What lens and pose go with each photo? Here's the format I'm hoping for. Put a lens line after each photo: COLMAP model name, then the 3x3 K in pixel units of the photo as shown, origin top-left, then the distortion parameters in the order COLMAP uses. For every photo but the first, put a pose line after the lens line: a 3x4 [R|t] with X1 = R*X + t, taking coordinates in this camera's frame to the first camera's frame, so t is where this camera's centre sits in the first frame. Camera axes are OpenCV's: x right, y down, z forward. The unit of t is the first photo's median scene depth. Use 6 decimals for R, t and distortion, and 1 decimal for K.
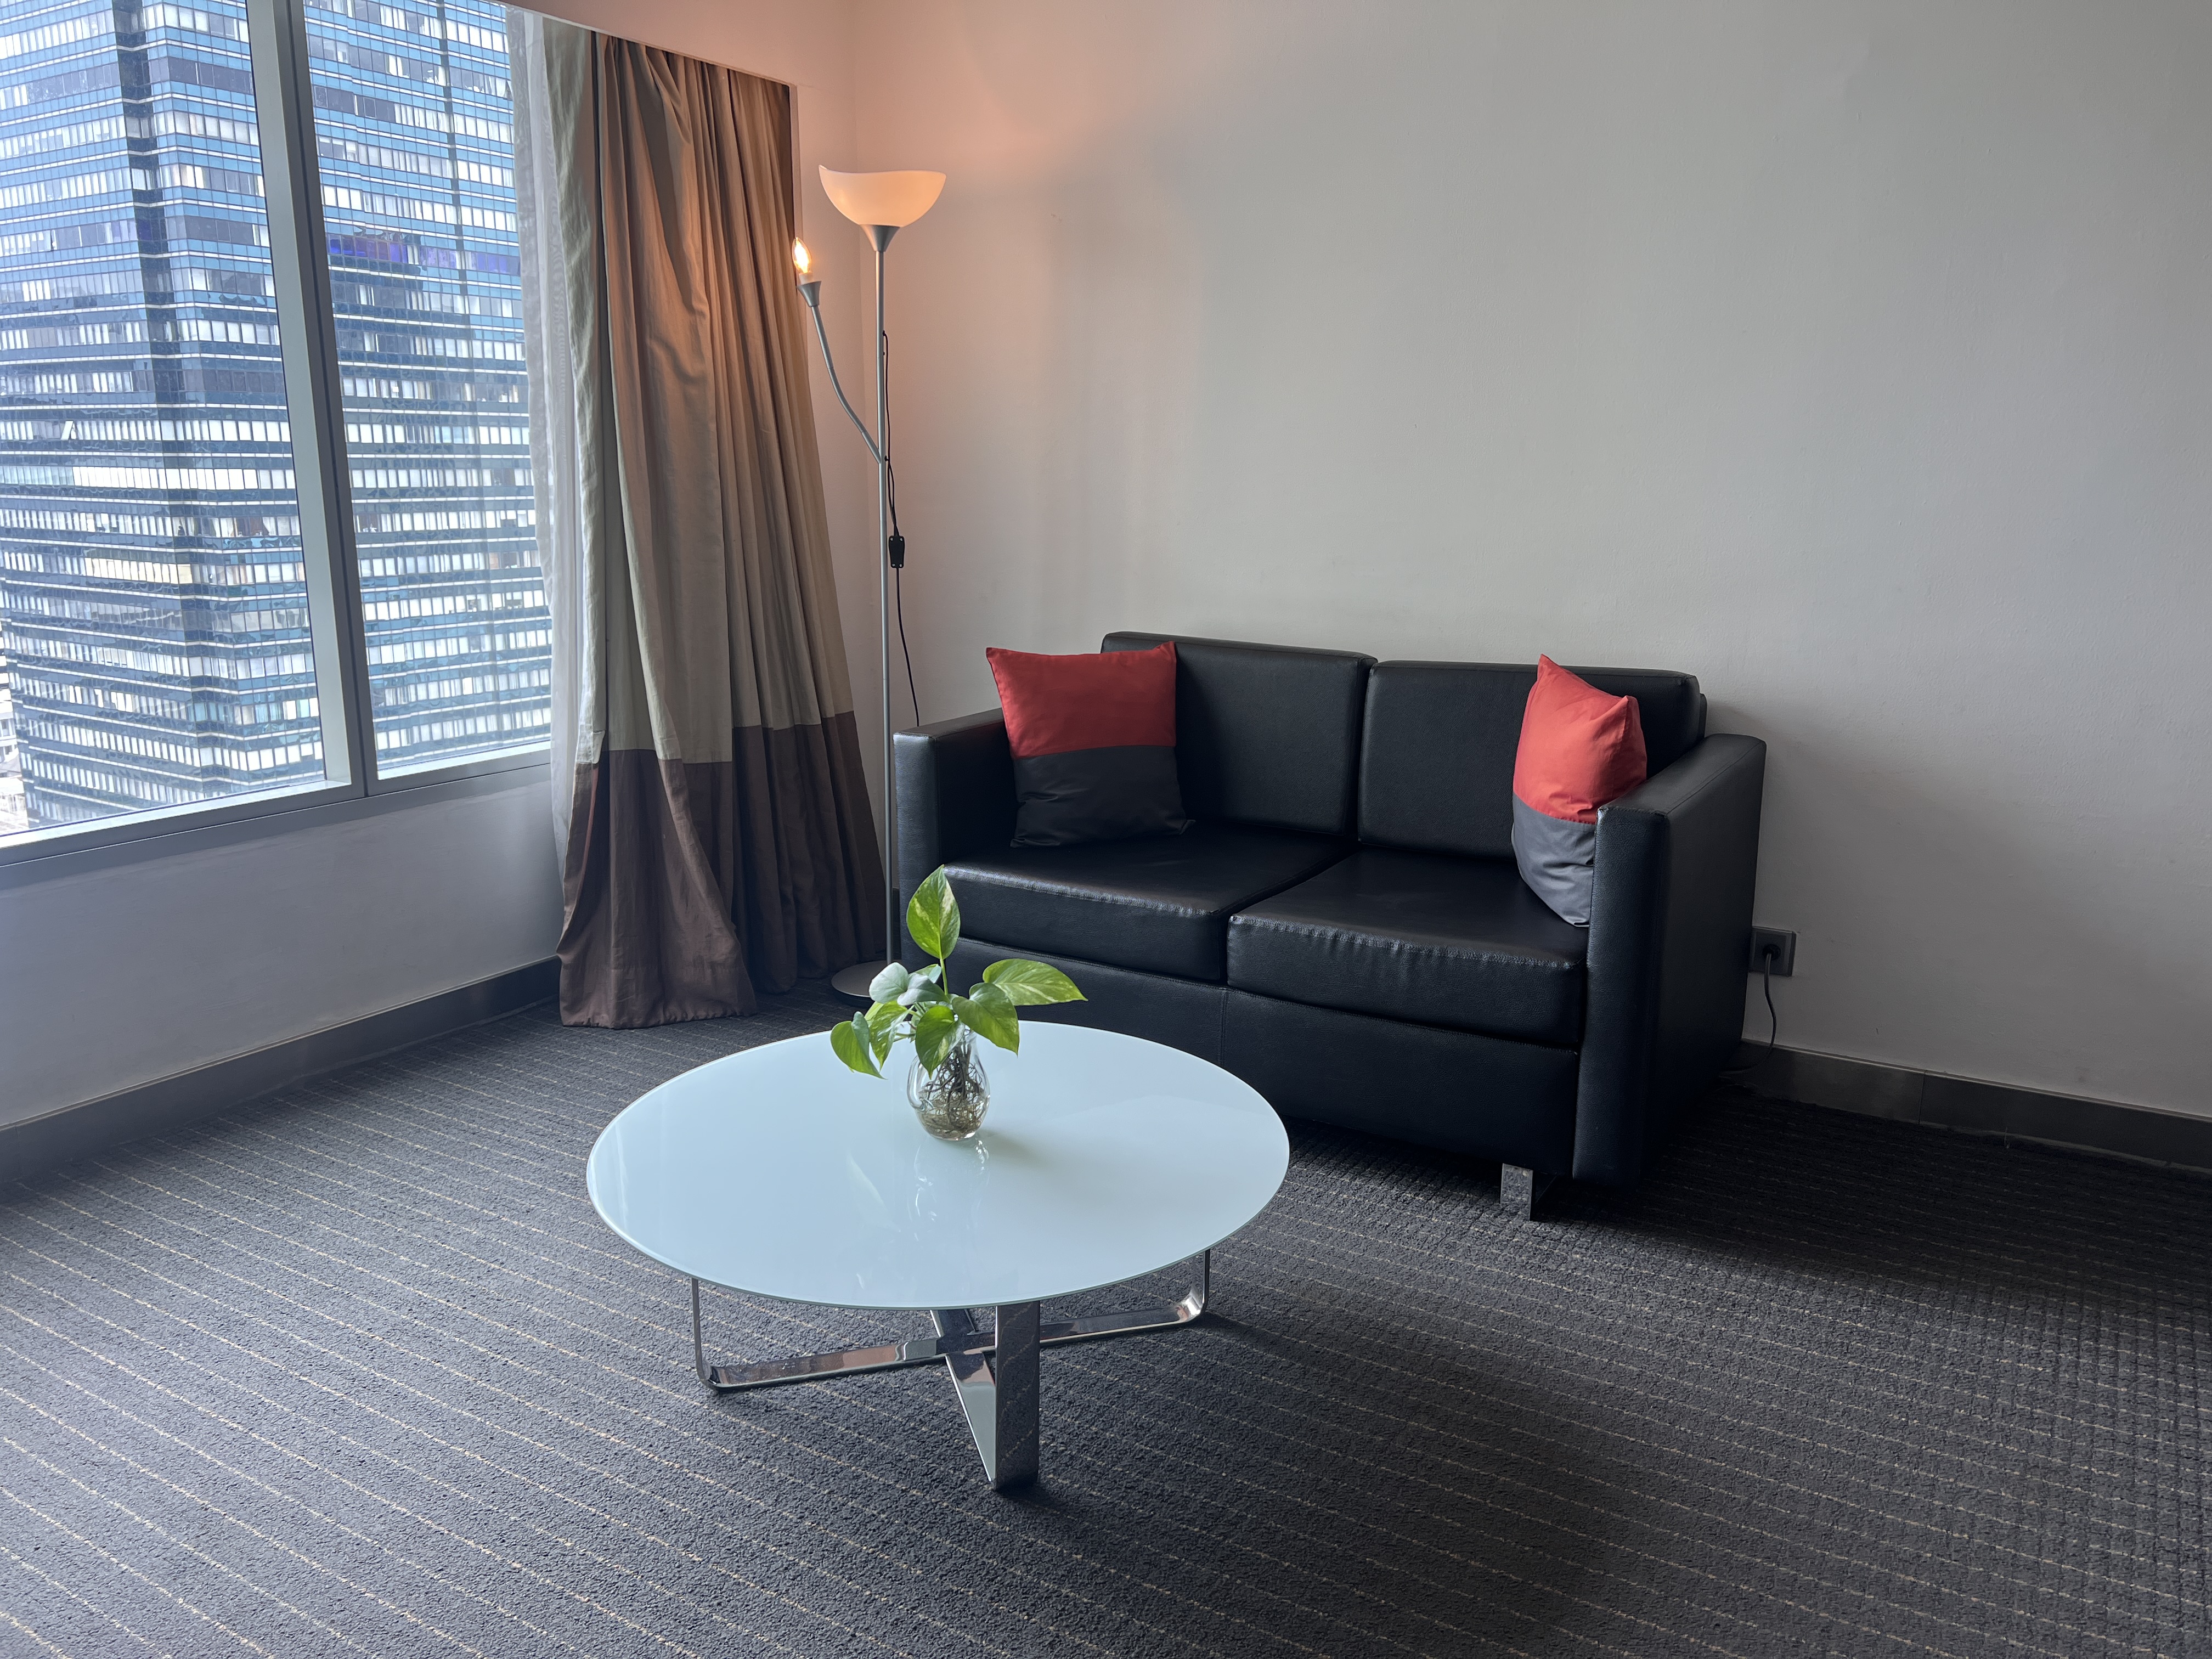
lens RADIAL K [[1643.6, 0, 1117.6], [0, 1643.6, 842.5], [0, 0, 1]] dist [0.012771, -0.014650]
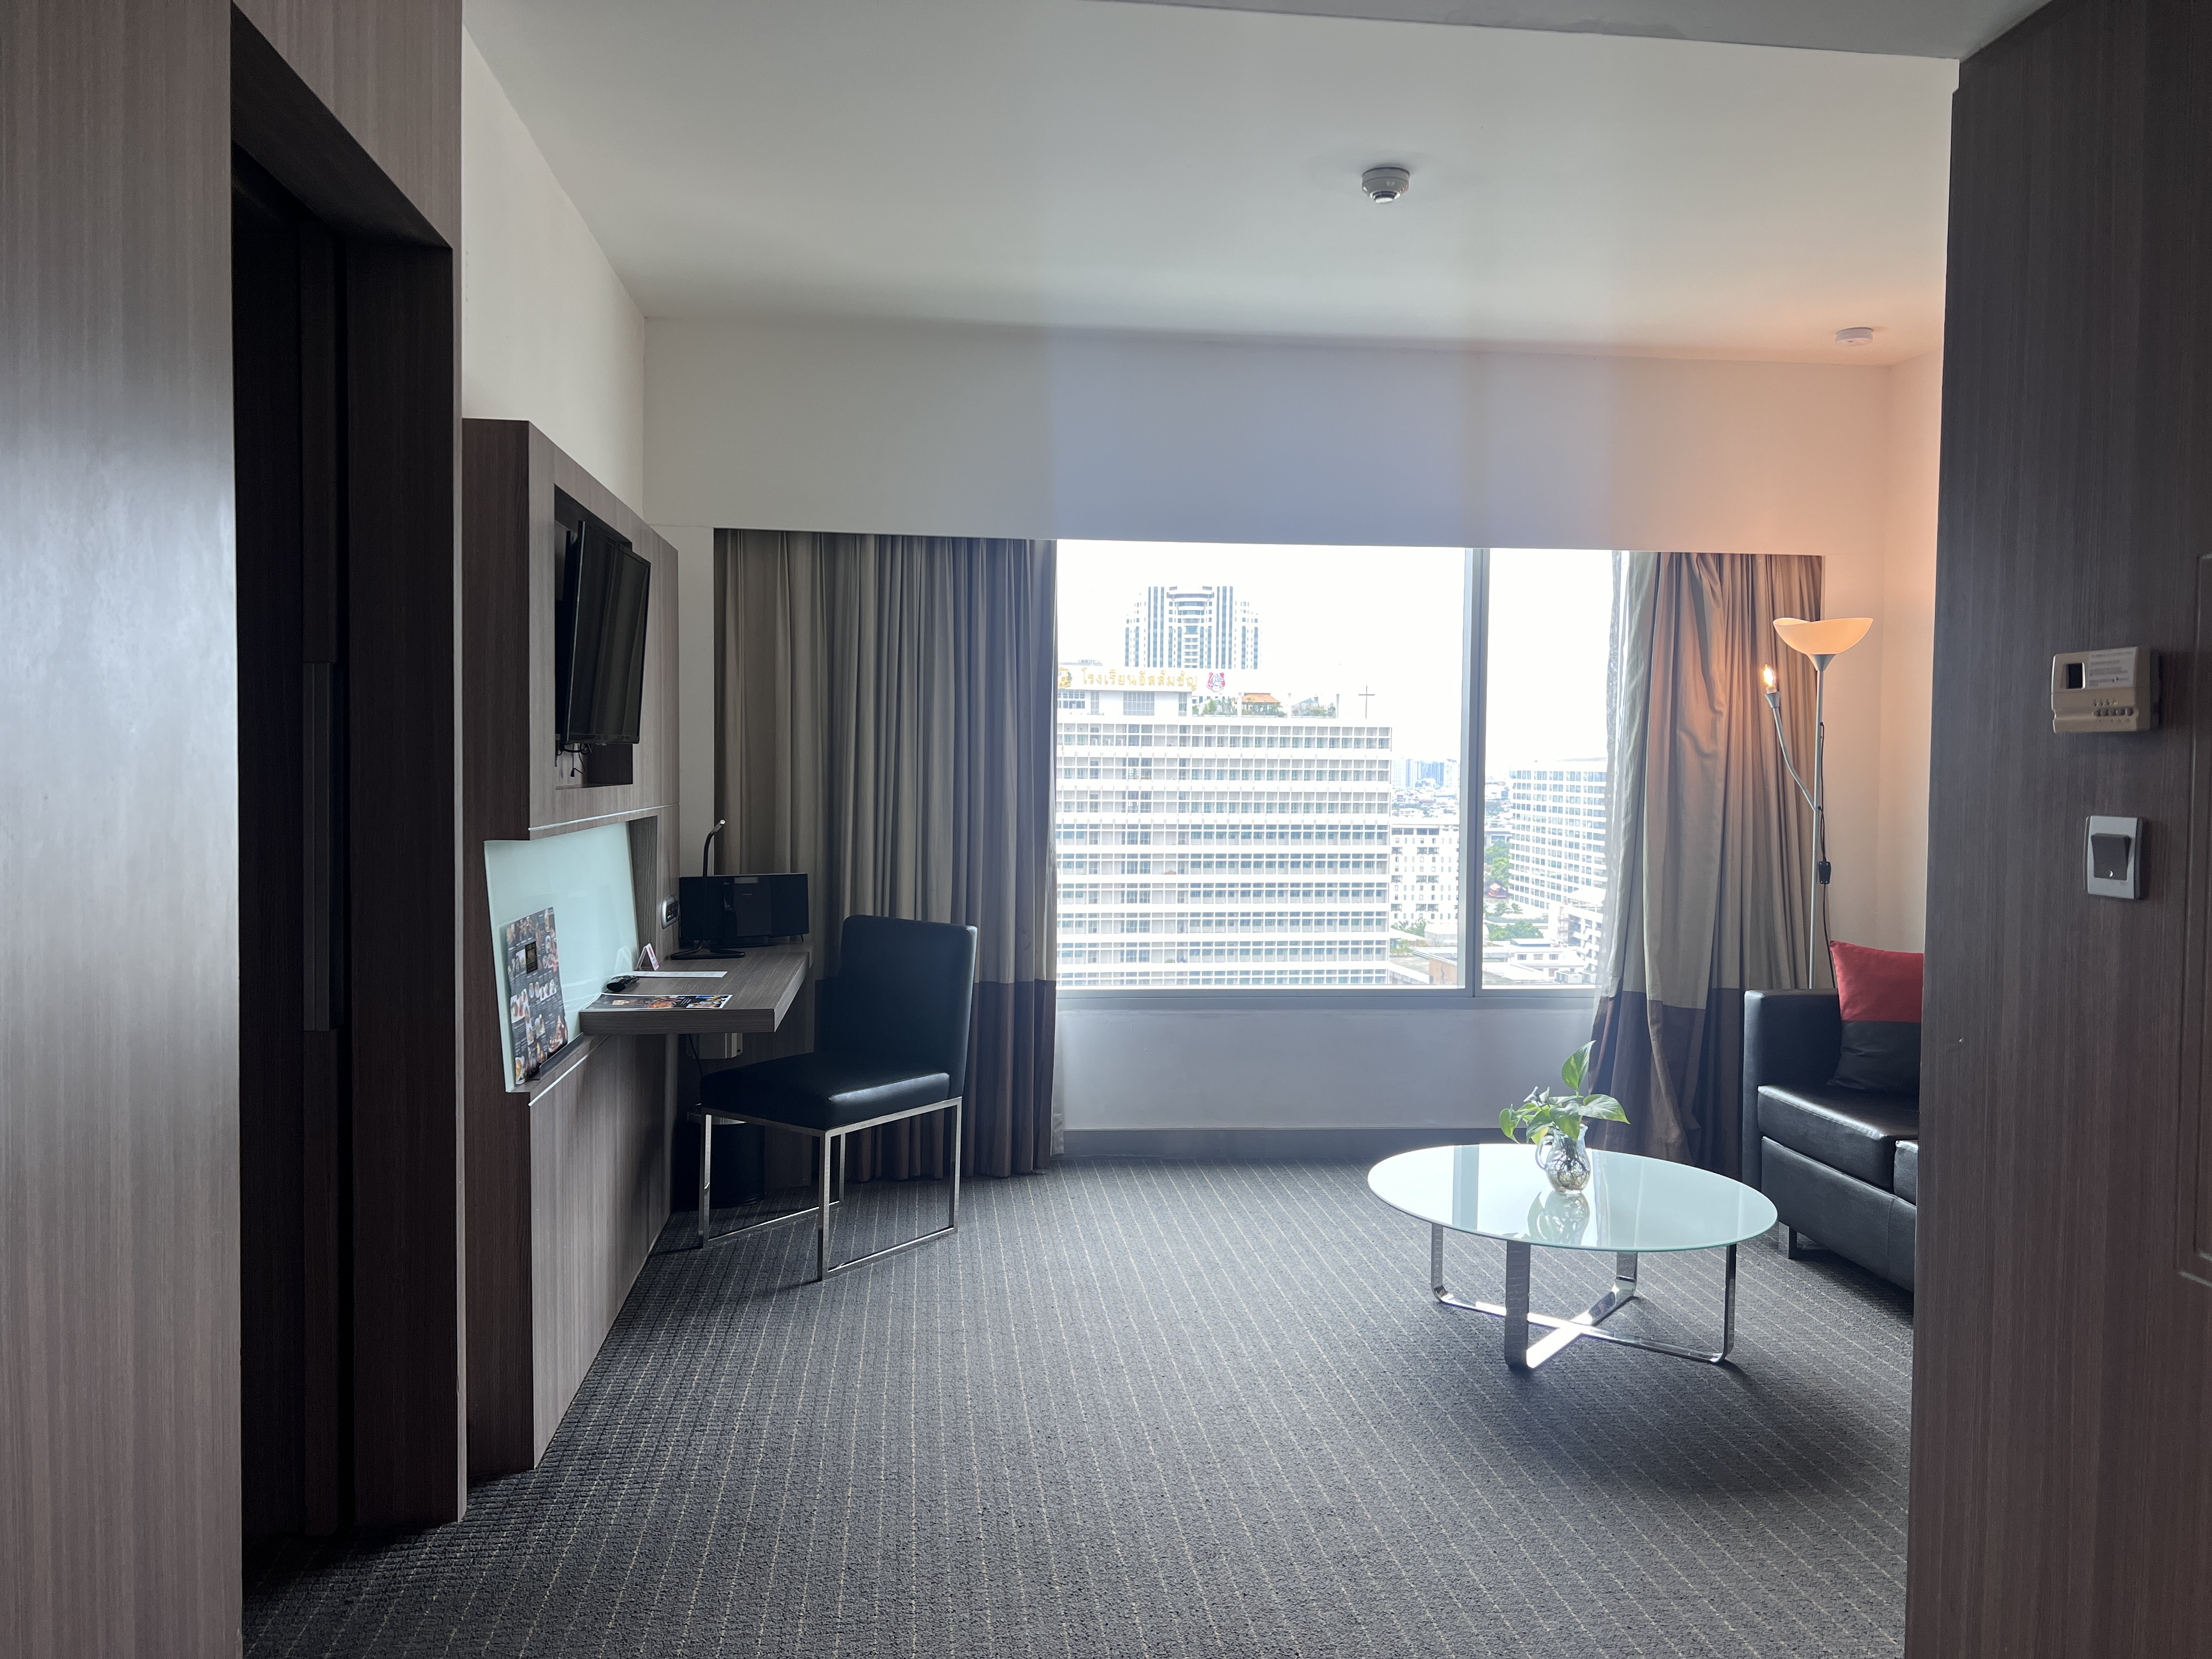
lens RADIAL K [[1643.6, 0, 1102.1], [0, 1643.6, 821.2], [0, 0, 1]] dist [0.012771, -0.014650]
pose [[0.603149, 0.026799, -0.797178, 0.644741], [-0.183996, 0.977155, -0.106363, 0.044535], [0.776116, 0.210830, 0.594302, -0.338673]]
